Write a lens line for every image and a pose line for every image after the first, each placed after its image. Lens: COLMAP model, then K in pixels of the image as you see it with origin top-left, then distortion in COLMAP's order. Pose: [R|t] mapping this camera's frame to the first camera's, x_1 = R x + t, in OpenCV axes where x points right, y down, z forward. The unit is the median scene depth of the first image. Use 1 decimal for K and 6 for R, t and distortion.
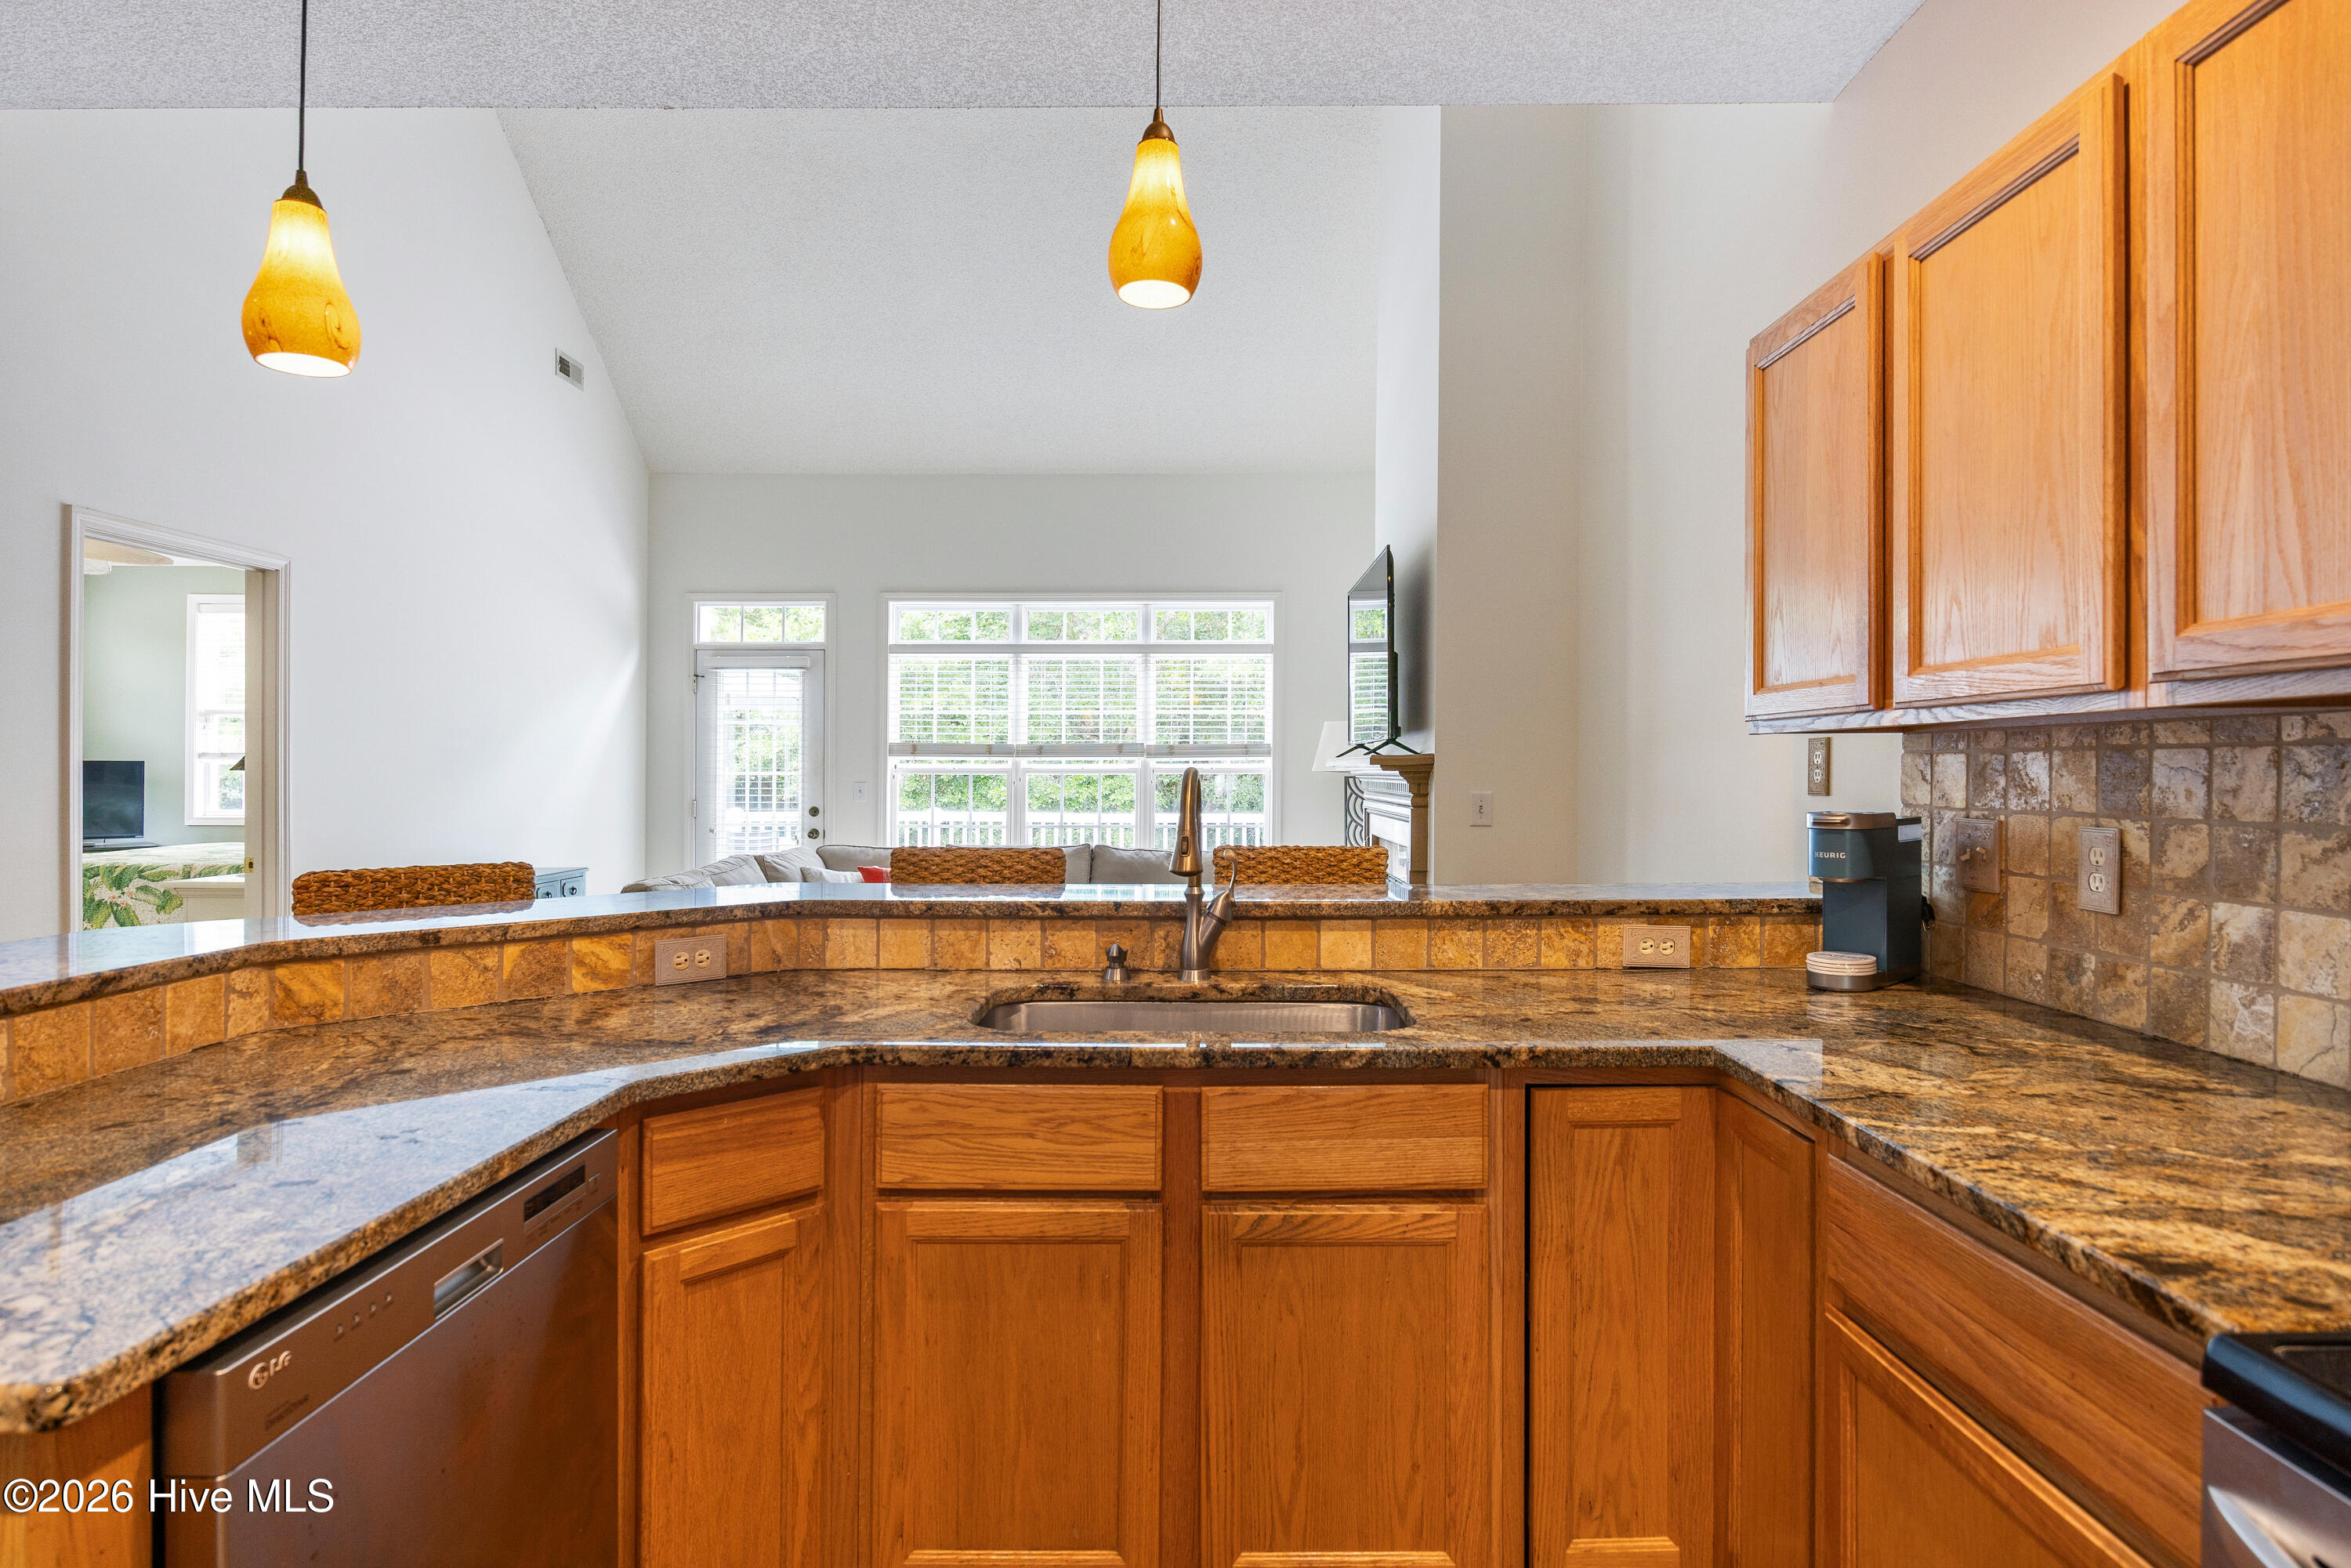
lens RADIAL K [[1236.3, 0, 1195.5], [0, 1236.3, 776.1], [0, 0, 1]] dist [-0.000507, 0.000026]
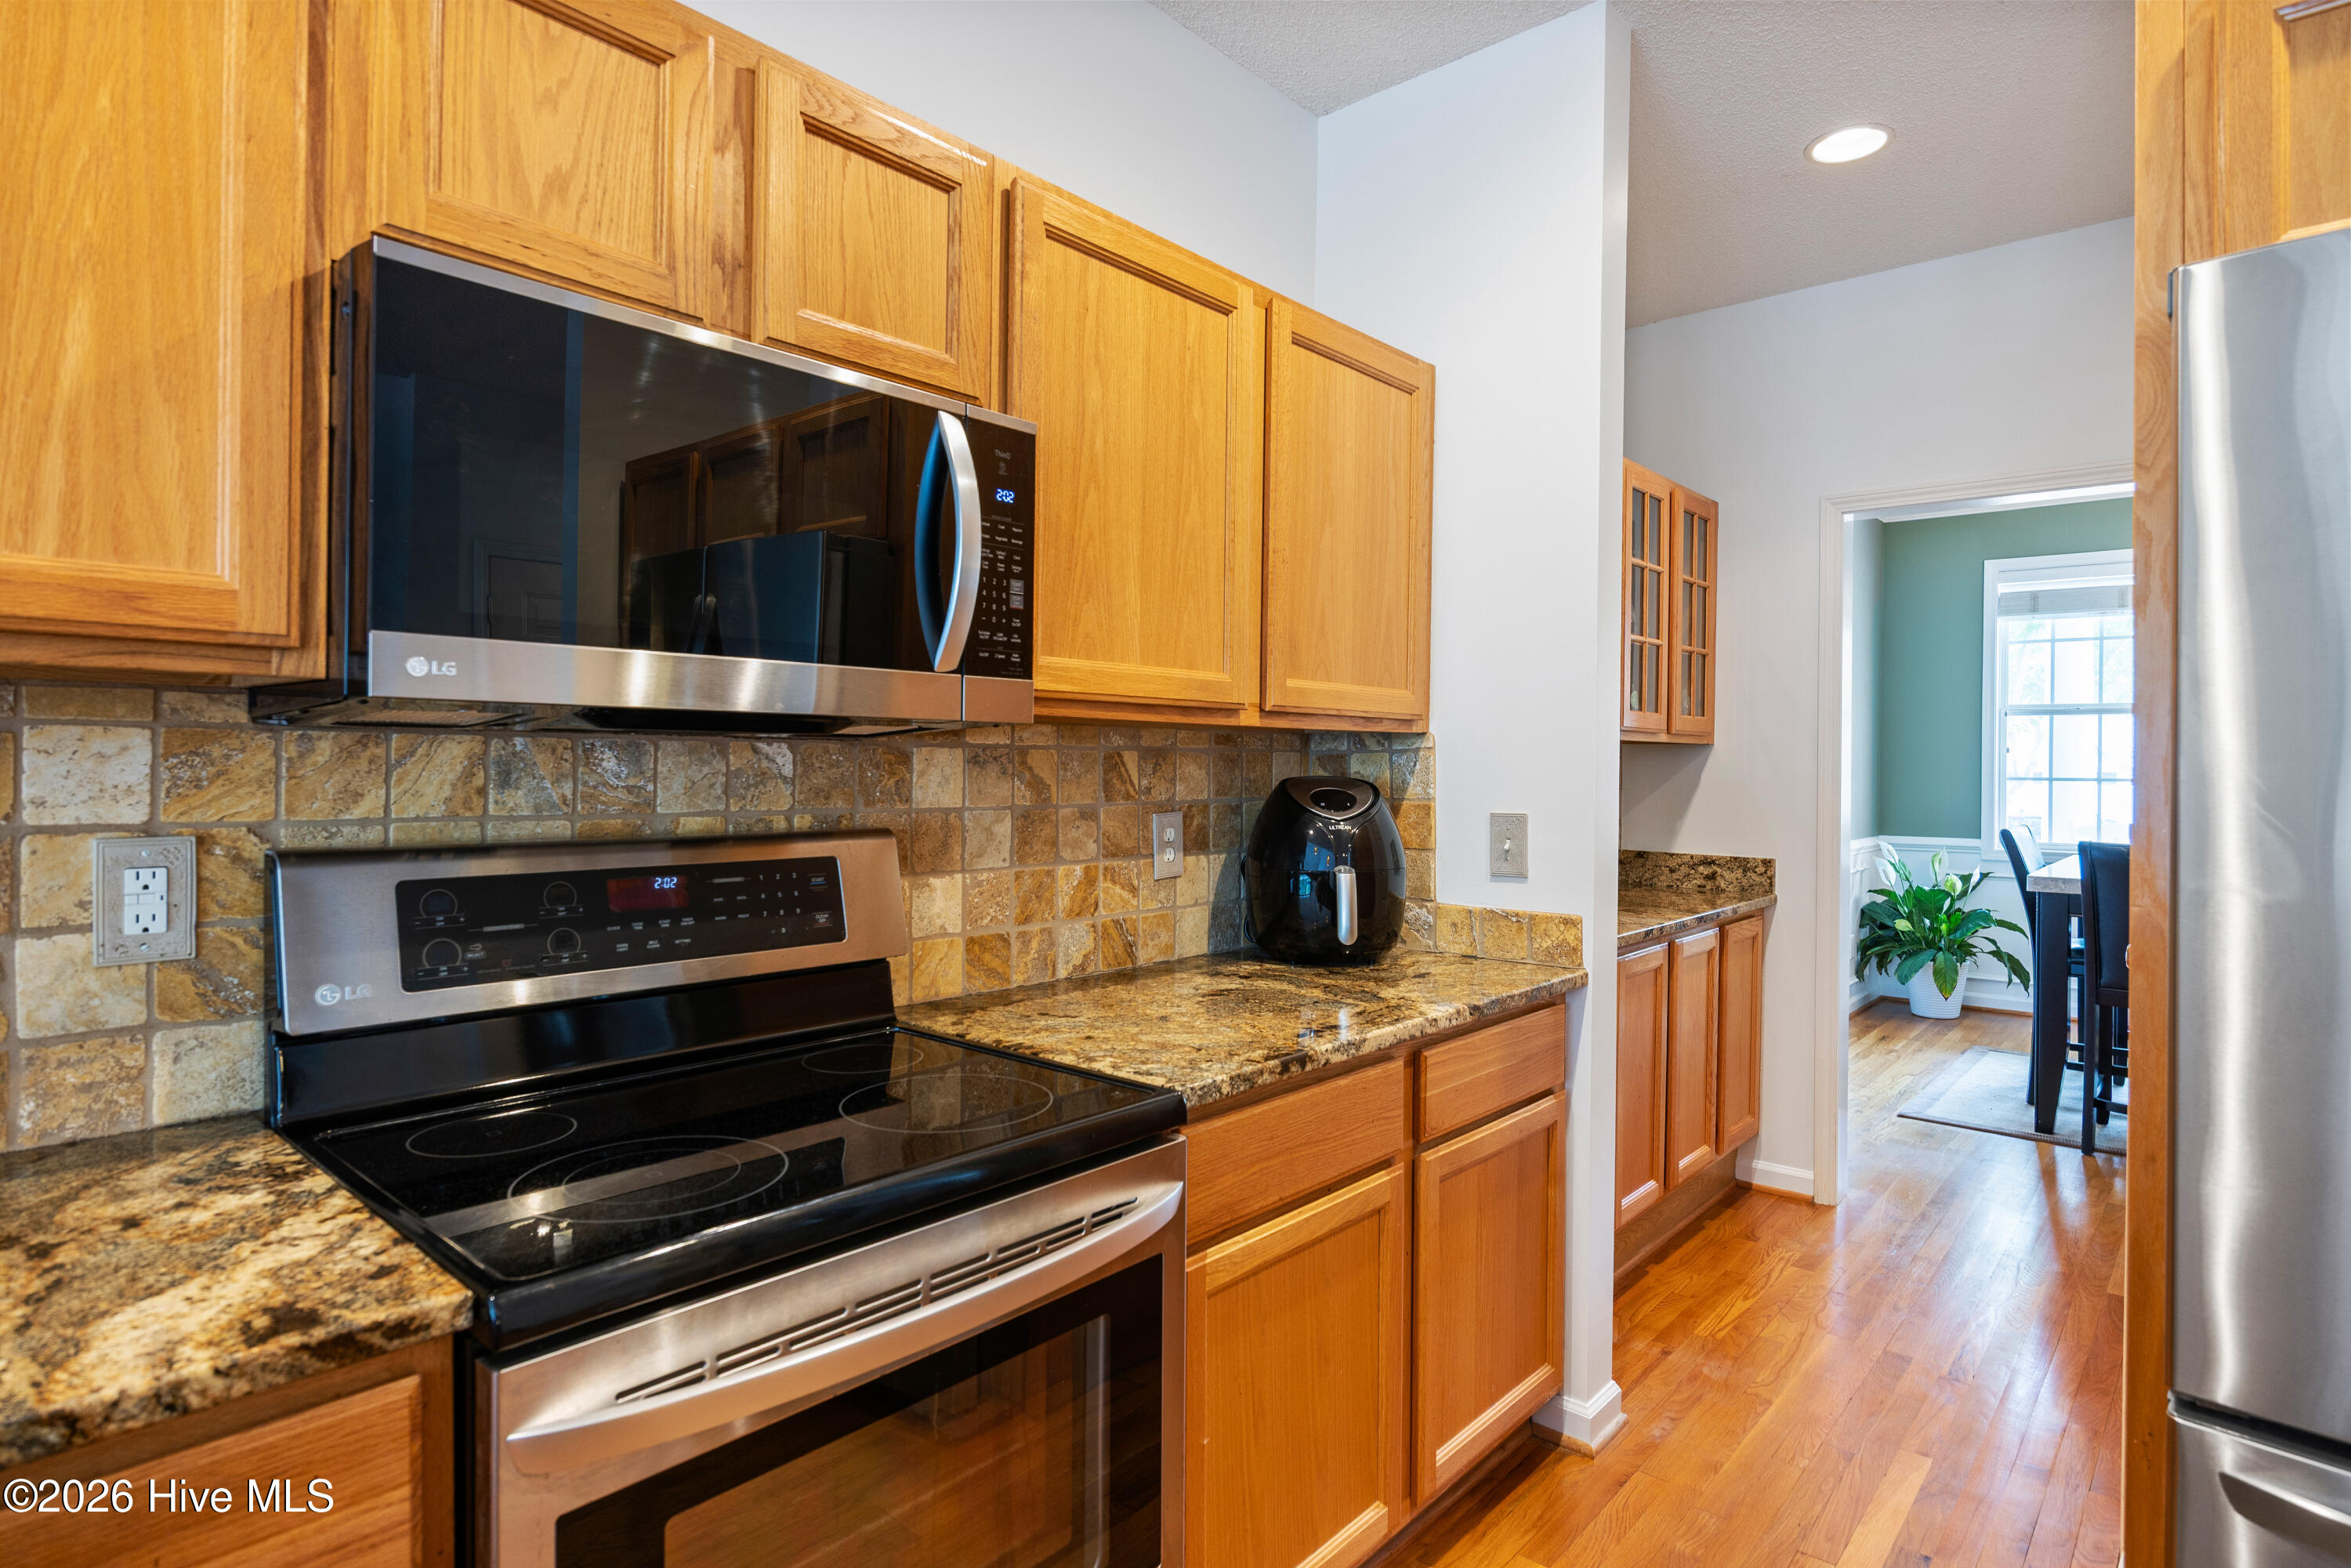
lens RADIAL K [[1244.2, 0, 1173.1], [0, 1244.2, 769.8], [0, 0, 1]] dist [-0.001142, -0.000223]
pose [[-0.750383, -0.006701, 0.660969, -0.129522], [-0.005926, 0.999977, 0.003410, -0.001941], [-0.660976, -0.001359, -0.750406, 0.600438]]
